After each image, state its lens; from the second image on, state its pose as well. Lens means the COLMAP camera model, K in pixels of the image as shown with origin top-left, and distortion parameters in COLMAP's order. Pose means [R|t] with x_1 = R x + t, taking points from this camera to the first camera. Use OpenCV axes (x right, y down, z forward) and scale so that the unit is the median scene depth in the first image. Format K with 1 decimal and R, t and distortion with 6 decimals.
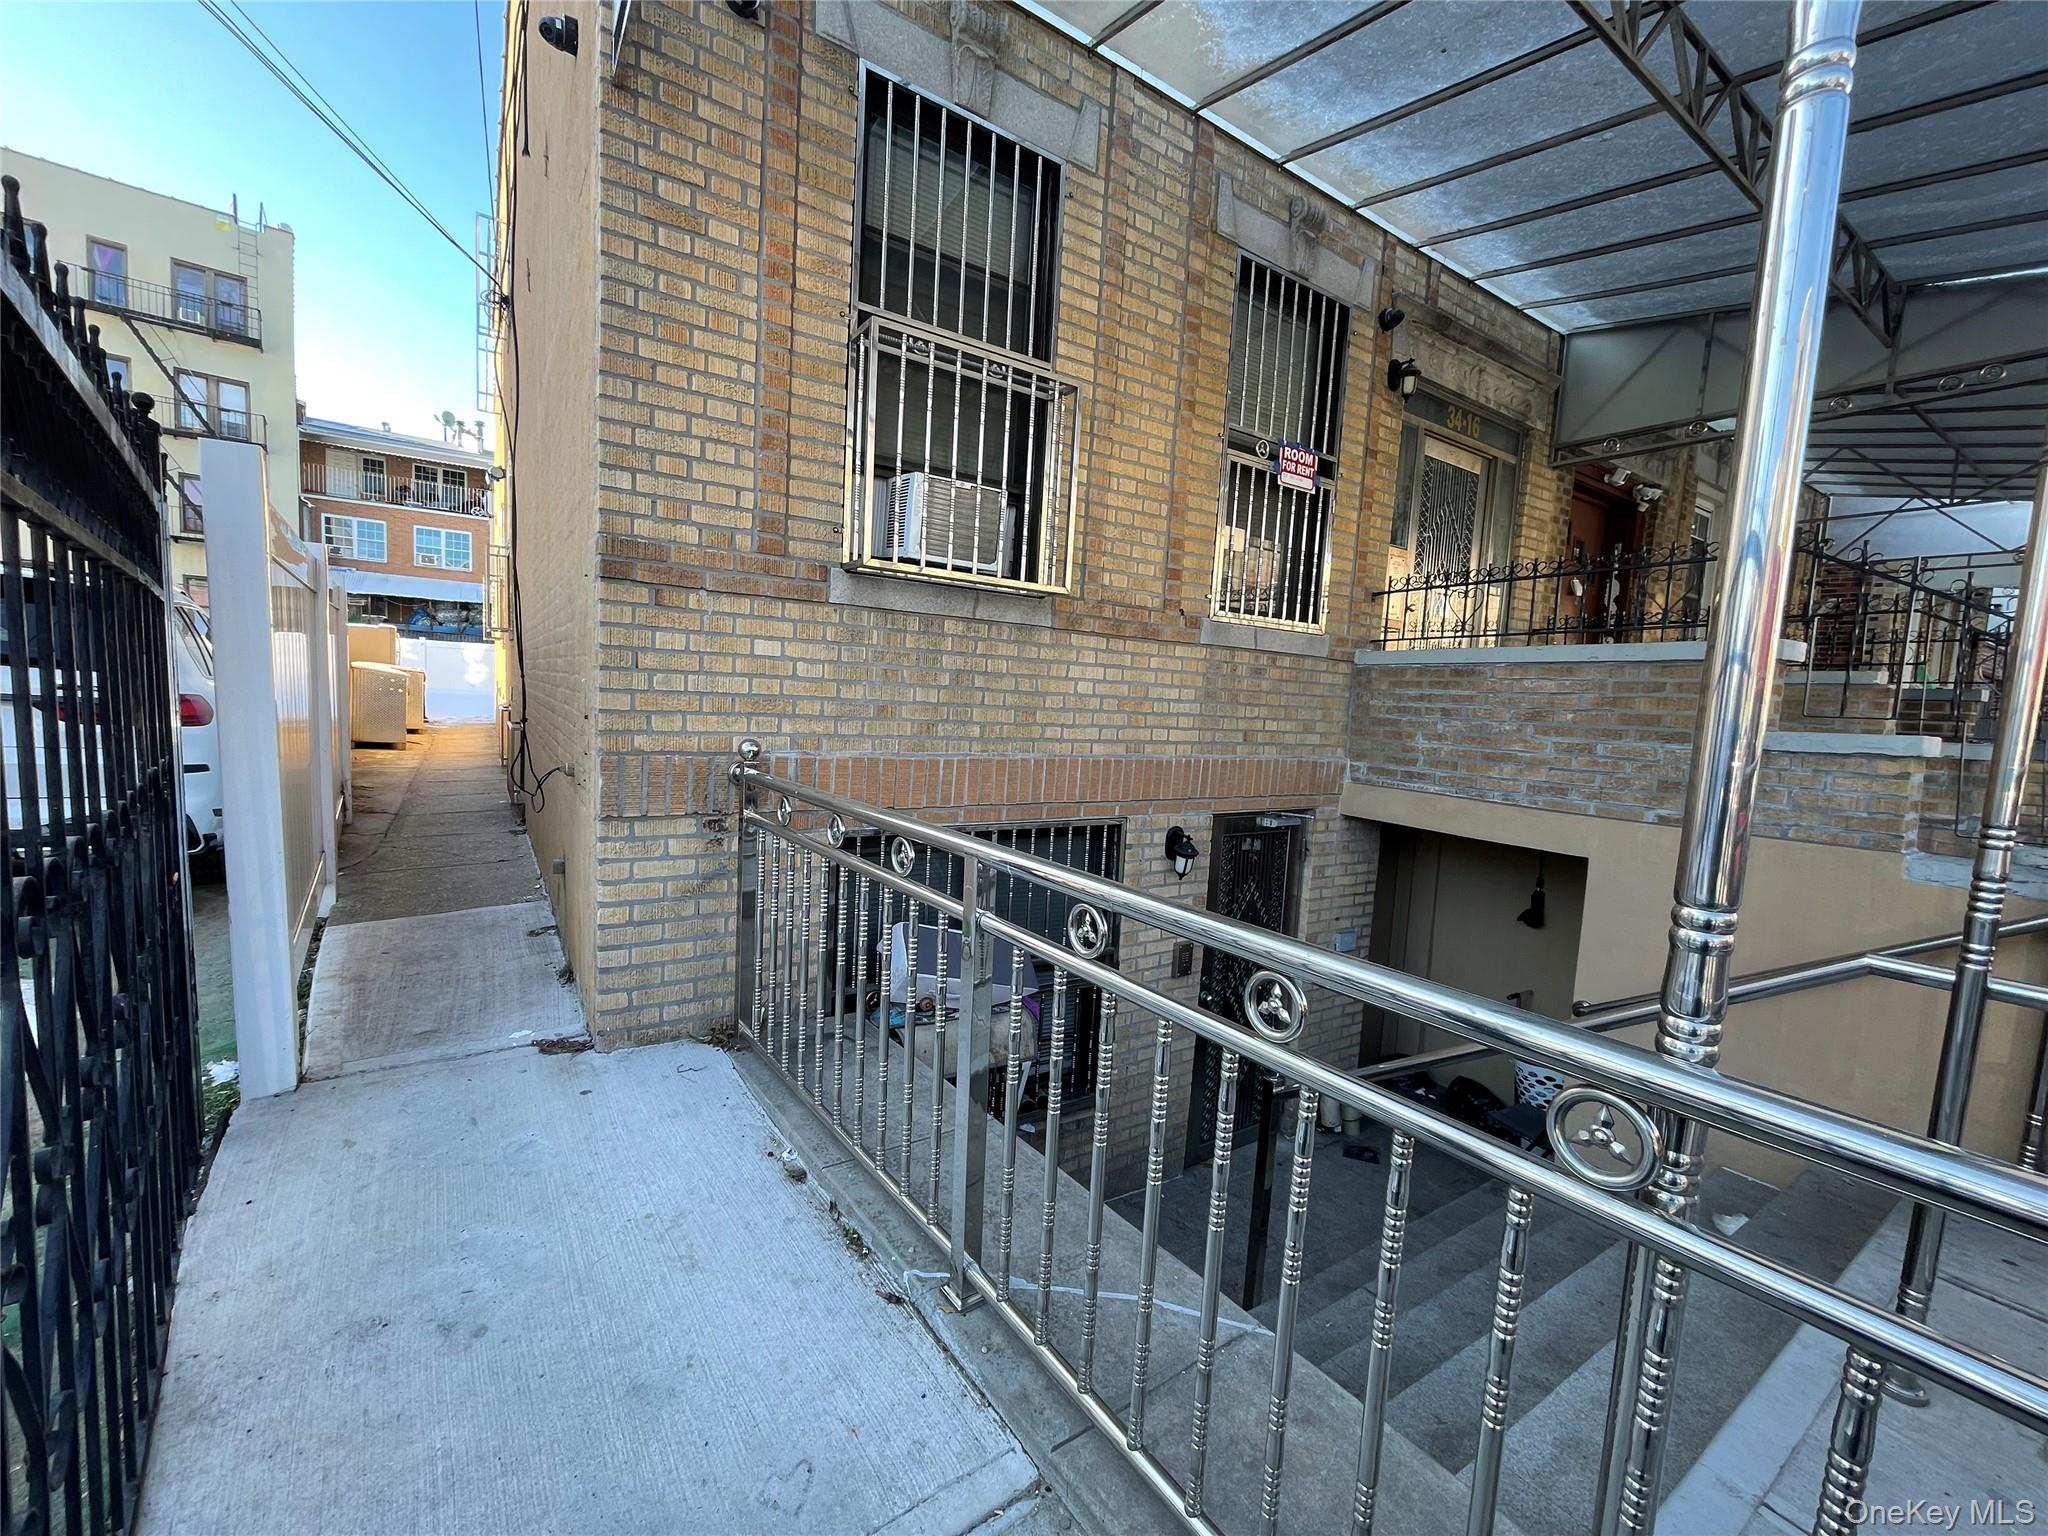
lens RADIAL K [[847.0, 0, 1039.7], [0, 847.0, 771.8], [0, 0, 1]] dist [-0.000597, 0.000010]
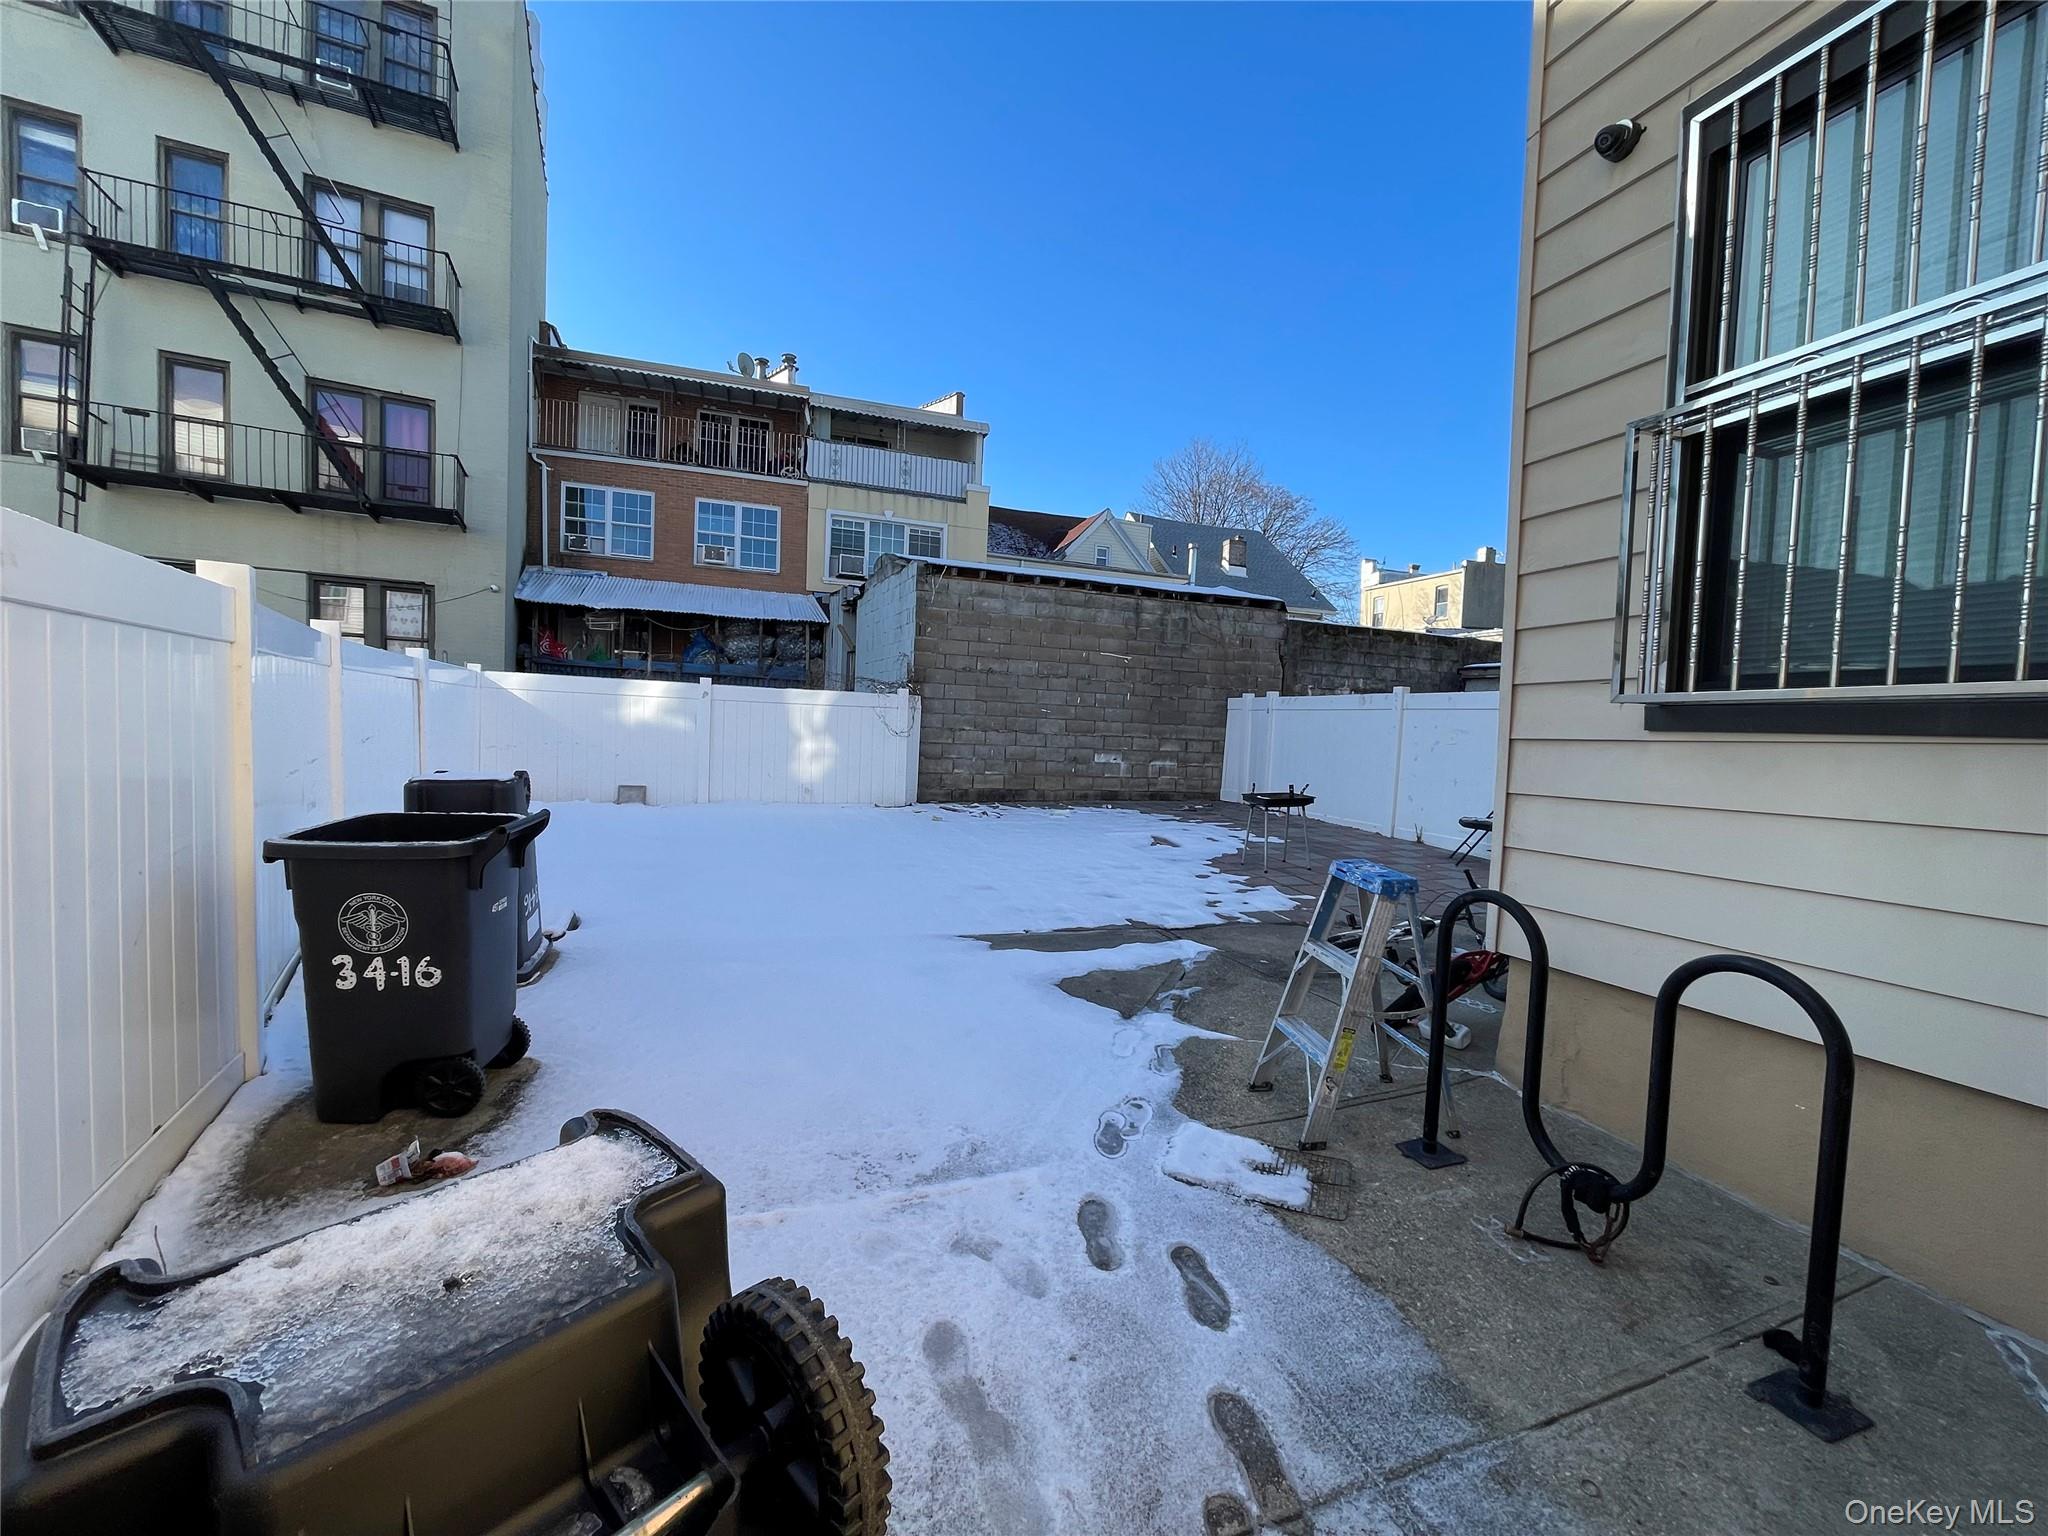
lens RADIAL K [[817.8, 0, 1015.7], [0, 817.8, 760.3], [0, 0, 1]] dist [-0.003048, -0.000071]
pose [[0.967522, -0.005984, -0.252716, -0.407646], [-0.010026, 0.998025, -0.062018, -0.080858], [0.252588, 0.062537, 0.965551, 0.554000]]
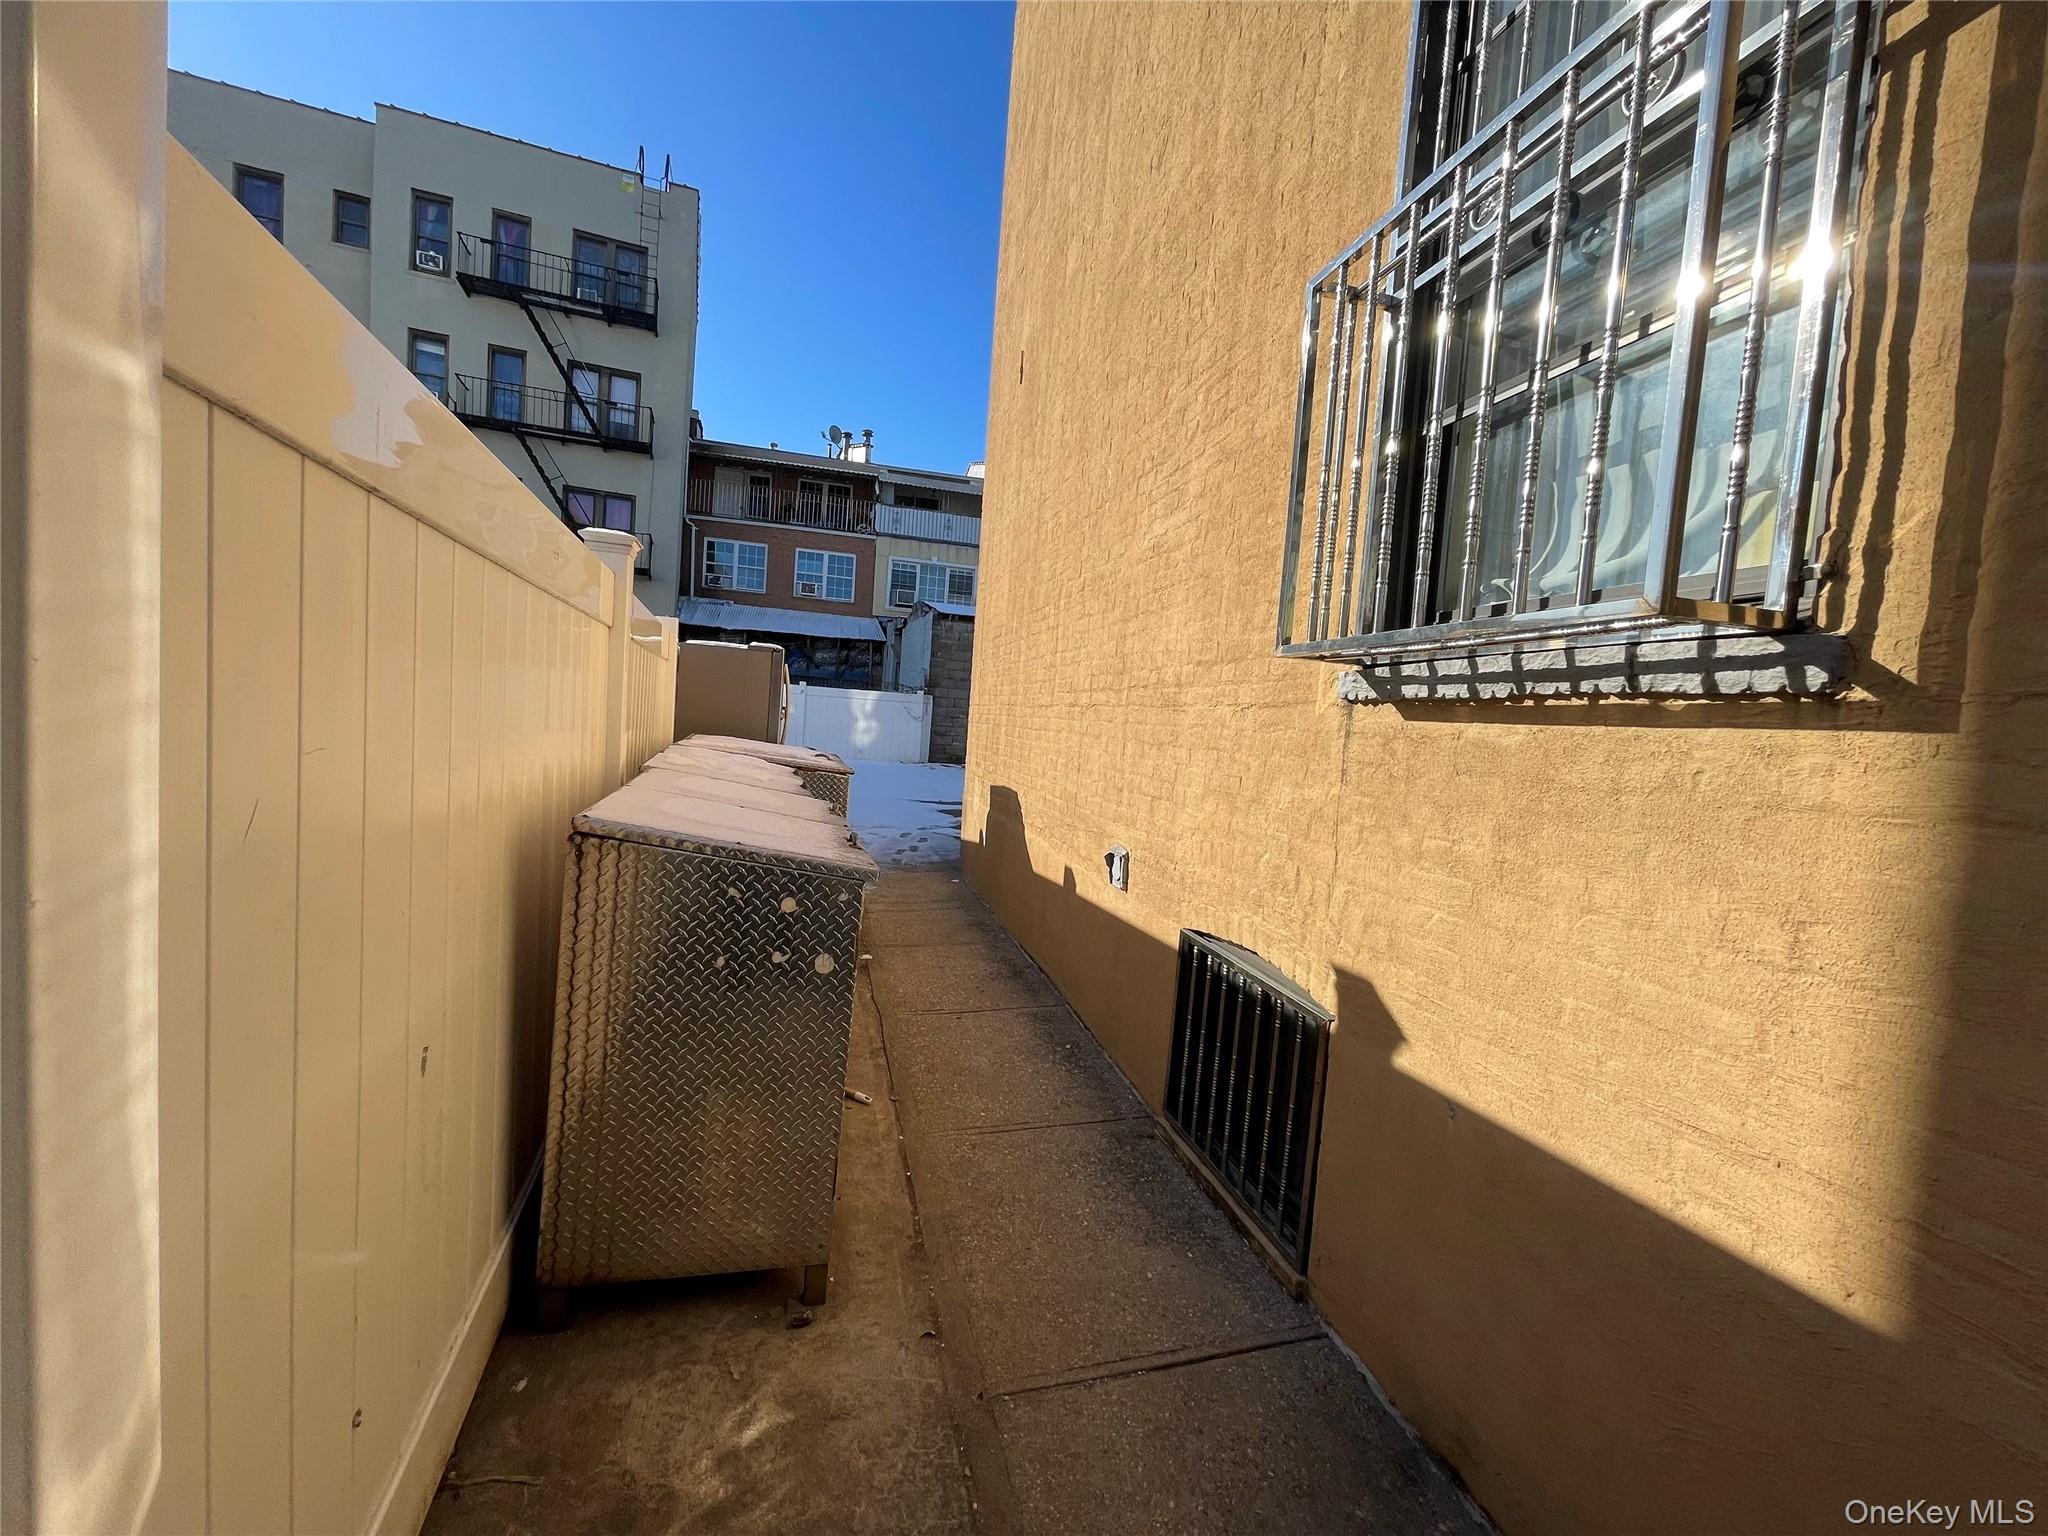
lens RADIAL K [[859.1, 0, 1024.0], [0, 859.1, 768.0], [0, 0, 1]] dist [-0.000784, 0.000048]
pose [[0.939529, 0.029361, -0.341209, -0.259759], [-0.050415, 0.997321, -0.053000, -0.049138], [0.338739, 0.066998, 0.938492, 0.330946]]
